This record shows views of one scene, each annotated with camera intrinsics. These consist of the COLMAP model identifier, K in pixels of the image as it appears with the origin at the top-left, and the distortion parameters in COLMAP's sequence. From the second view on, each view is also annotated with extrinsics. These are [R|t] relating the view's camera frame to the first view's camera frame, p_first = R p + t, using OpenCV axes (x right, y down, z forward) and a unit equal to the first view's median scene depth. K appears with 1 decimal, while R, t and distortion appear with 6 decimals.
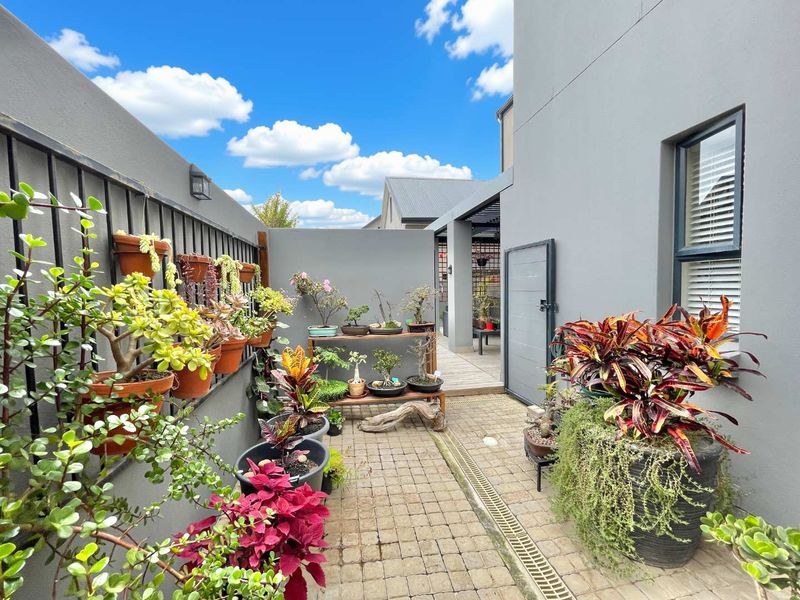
lens RADIAL K [[322.1, 0, 398.1], [0, 322.1, 305.1], [0, 0, 1]] dist [-0.000854, 0.000993]
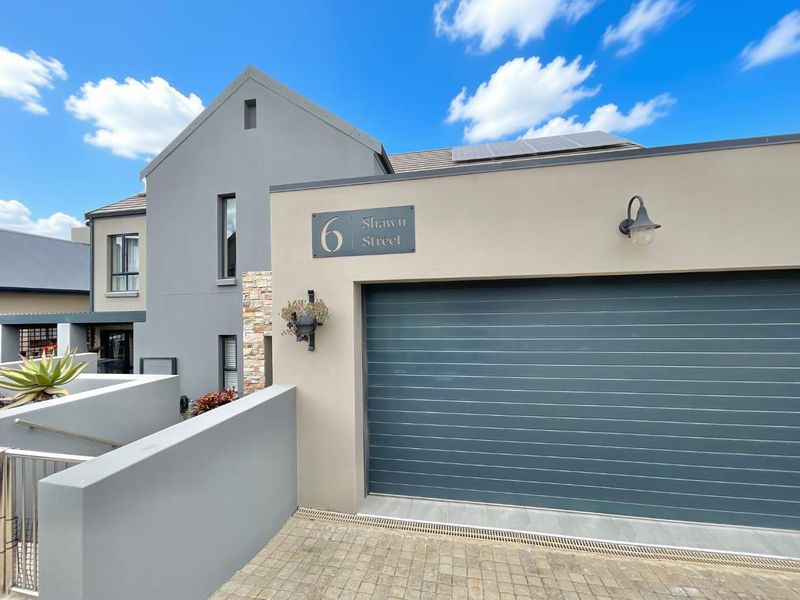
lens RADIAL K [[322.1, 0, 398.1], [0, 322.1, 302.2], [0, 0, 1]] dist [-0.000854, 0.000993]
pose [[0.346376, 0.032559, 0.937531, -2.212067], [0.069615, 0.995750, -0.060300, -0.692225], [-0.935509, 0.086152, 0.342637, -2.525269]]
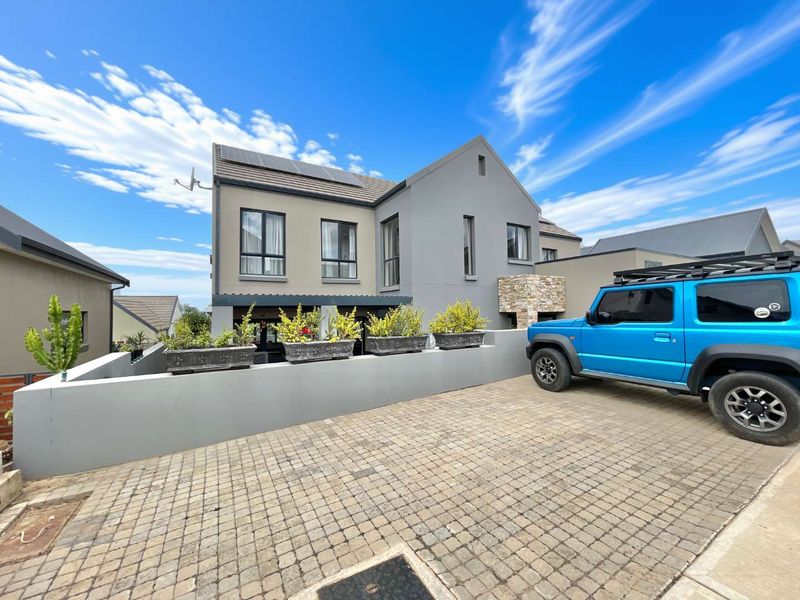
lens RADIAL K [[322.1, 0, 398.5], [0, 322.1, 302.5], [0, 0, 1]] dist [-0.000854, 0.000993]
pose [[-0.350065, 0.051351, 0.935317, -4.237128], [0.077591, 0.996655, -0.025679, -0.868180], [-0.933506, 0.063583, -0.352879, 4.712612]]
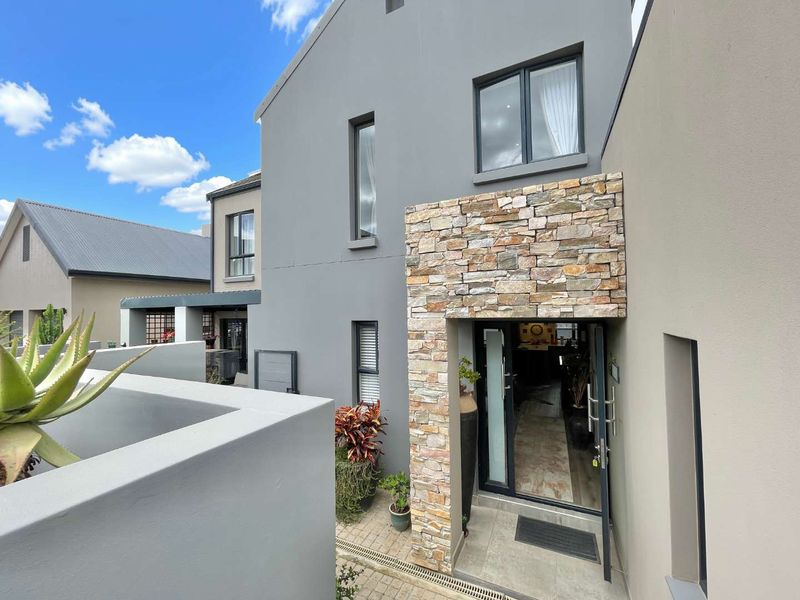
lens RADIAL K [[322.1, 0, 398.3], [0, 322.1, 298.0], [0, 0, 1]] dist [-0.000854, 0.000993]
pose [[0.576875, 0.040365, 0.815835, -1.150376], [0.055369, 0.994549, -0.088358, -0.603475], [-0.814954, 0.096144, 0.571495, -0.794644]]
